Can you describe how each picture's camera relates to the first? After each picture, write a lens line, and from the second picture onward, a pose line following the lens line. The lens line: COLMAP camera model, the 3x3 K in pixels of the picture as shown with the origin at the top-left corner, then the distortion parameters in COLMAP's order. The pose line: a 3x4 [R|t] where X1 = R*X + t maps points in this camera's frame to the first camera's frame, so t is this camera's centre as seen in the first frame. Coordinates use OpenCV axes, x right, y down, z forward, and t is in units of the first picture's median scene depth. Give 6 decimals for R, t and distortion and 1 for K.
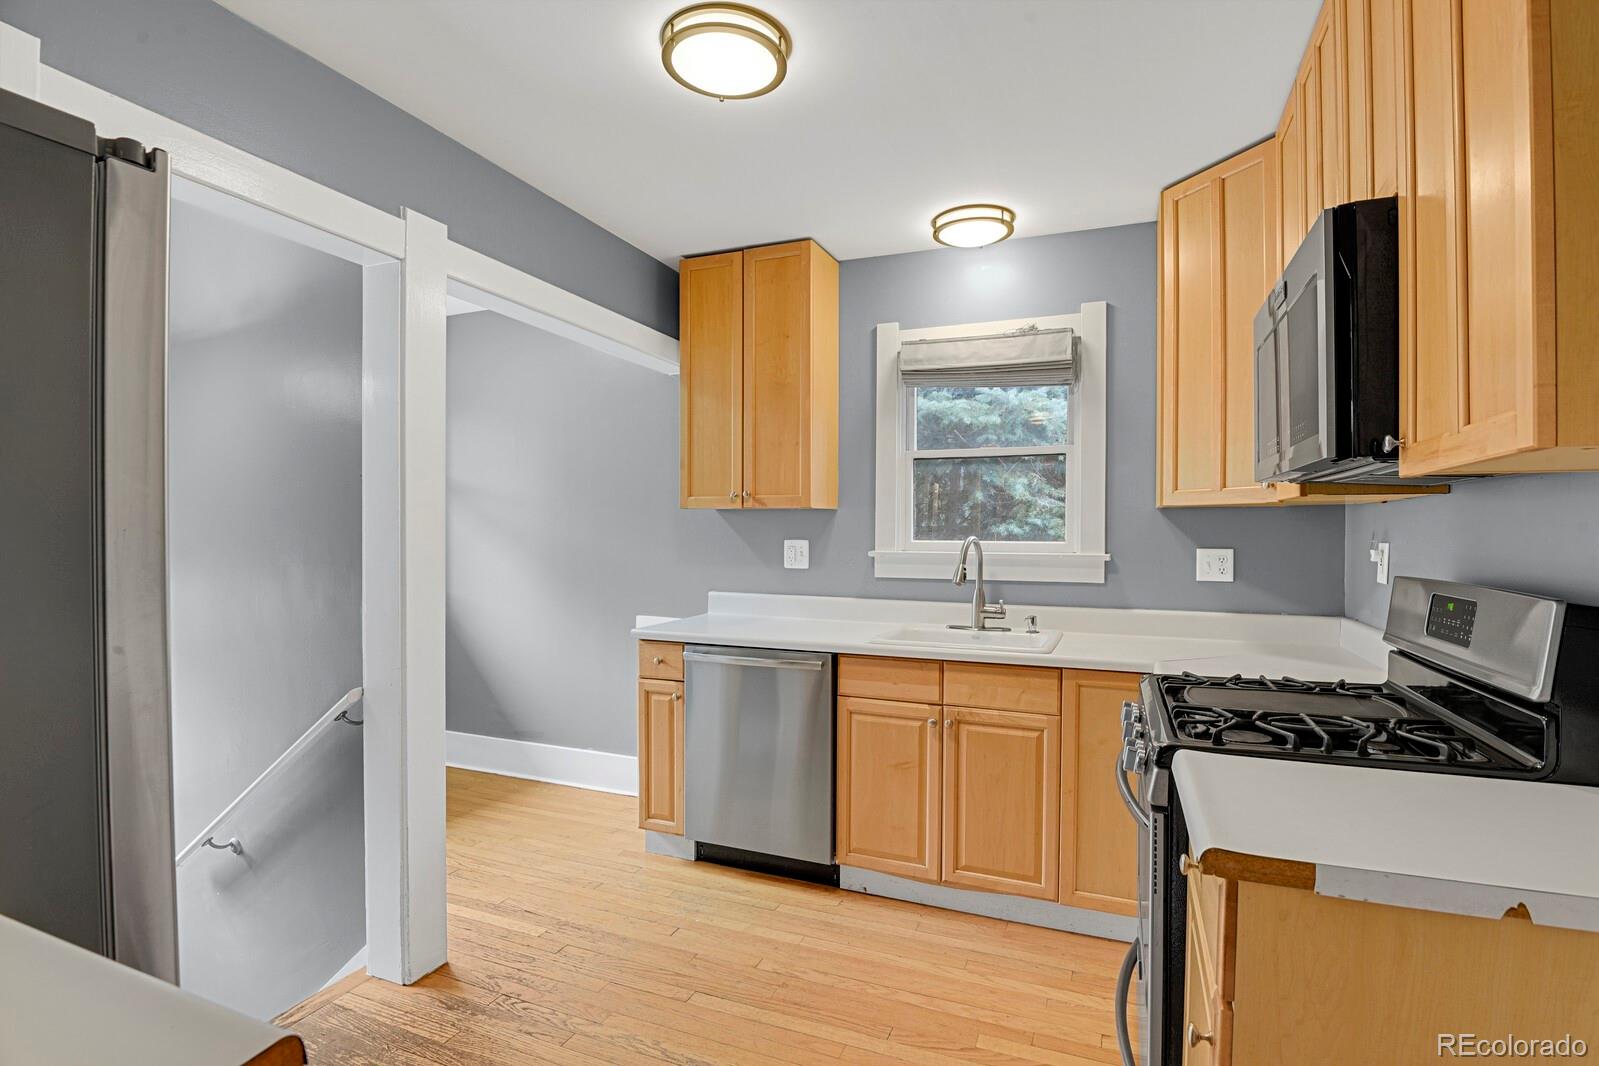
lens RADIAL K [[779.9, 0, 798.0], [0, 779.9, 529.6], [0, 0, 1]] dist [-0.024040, -0.001985]
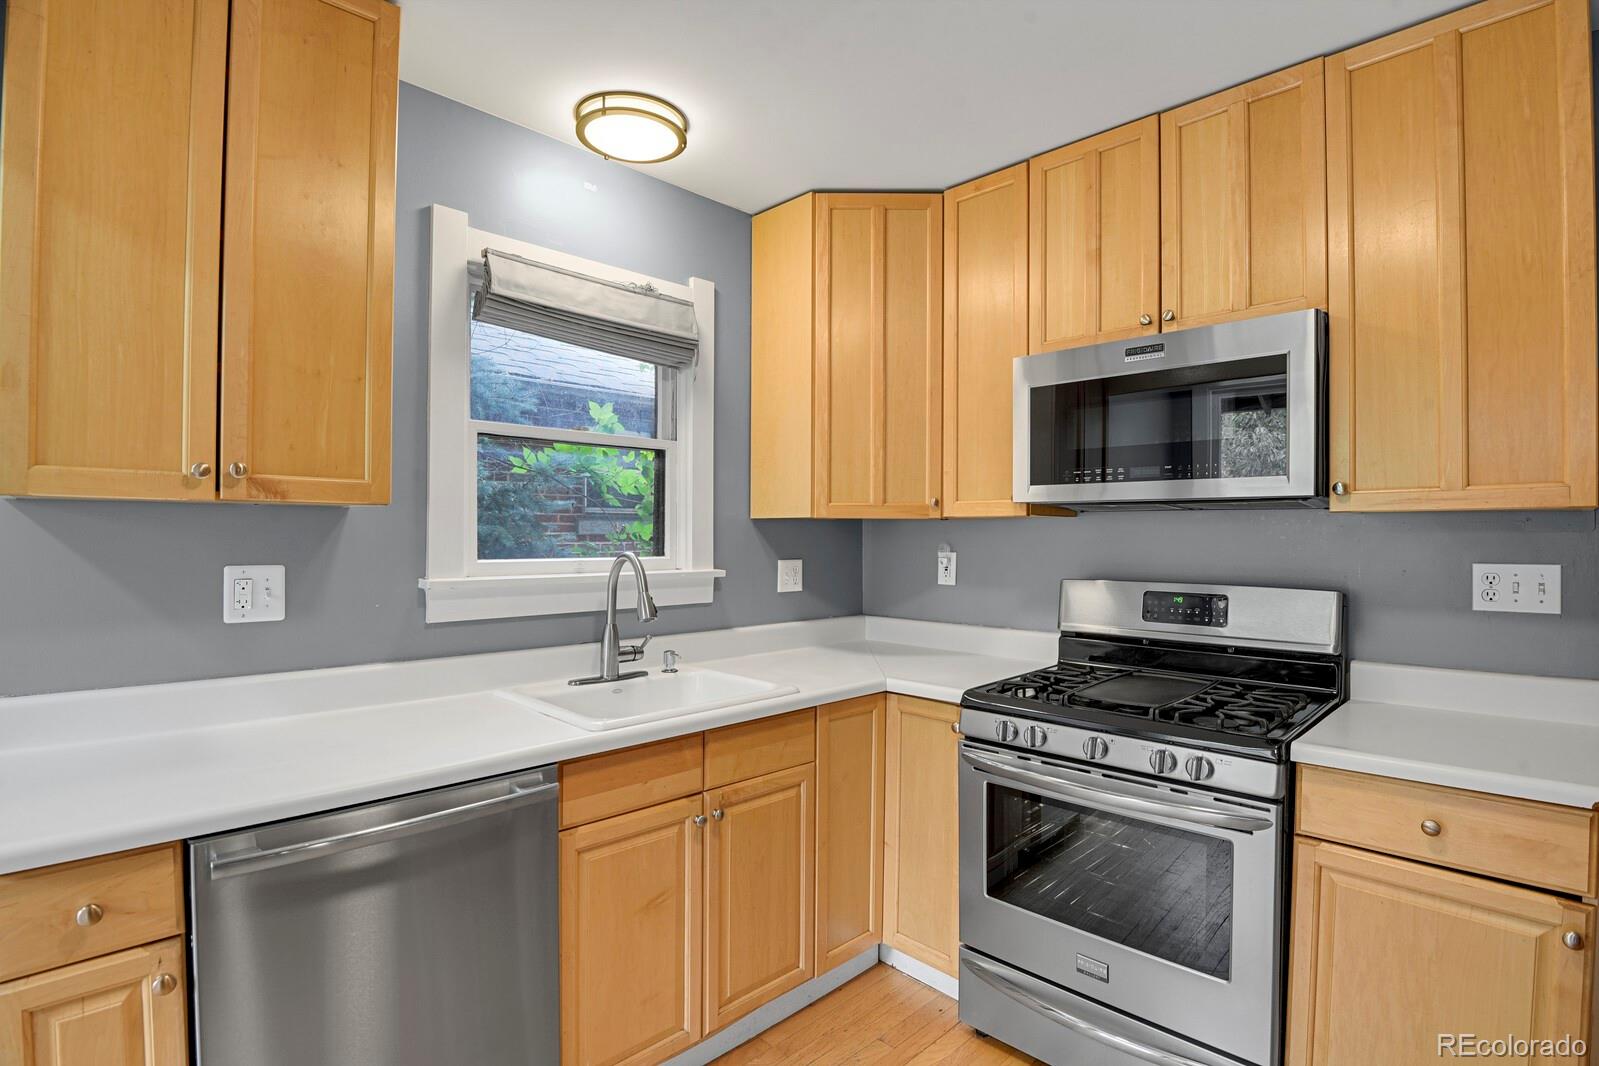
lens RADIAL K [[779.9, 0, 795.6], [0, 779.9, 536.9], [0, 0, 1]] dist [-0.024040, -0.001985]
pose [[0.387086, -0.004030, 0.922035, -0.376444], [-0.003117, 0.999979, 0.005679, -0.010775], [-0.922039, -0.005072, 0.387065, 0.558682]]
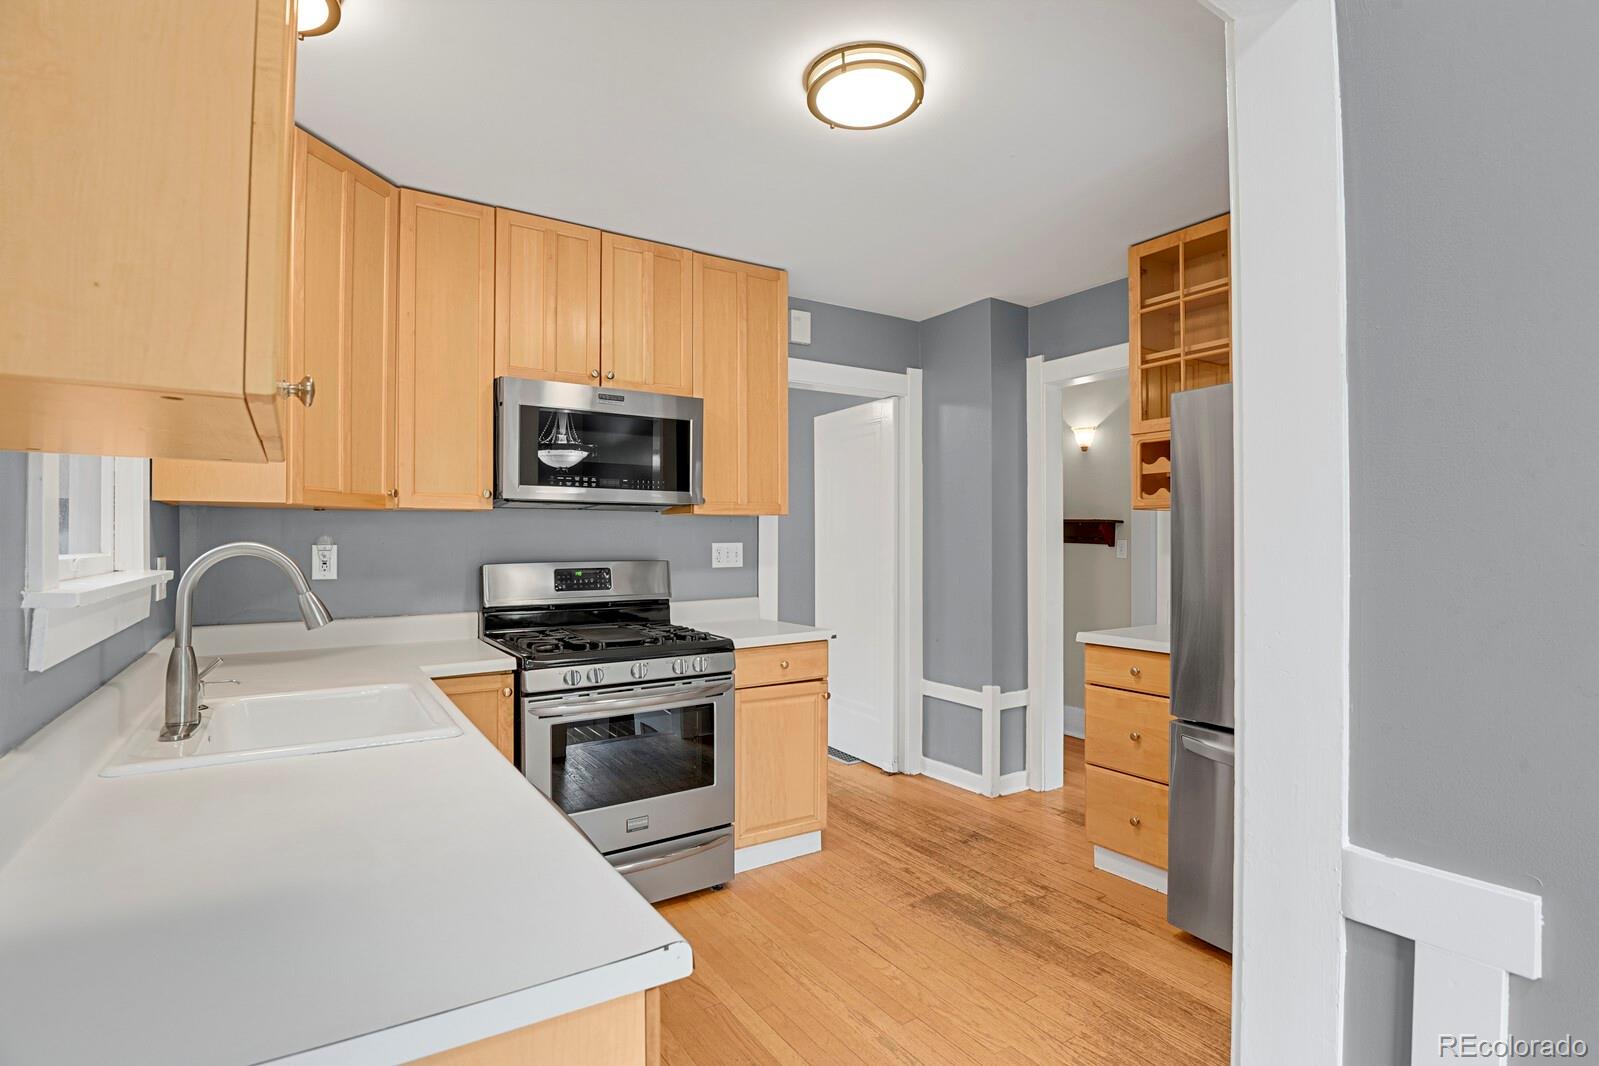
lens RADIAL K [[779.9, 0, 800.0], [0, 779.9, 534.7], [0, 0, 1]] dist [-0.024040, -0.001985]
pose [[-0.826906, 0.002344, 0.562335, -0.378924], [-0.000767, 0.999986, -0.005297, 0.005931], [-0.562339, -0.004811, -0.826893, 1.207375]]
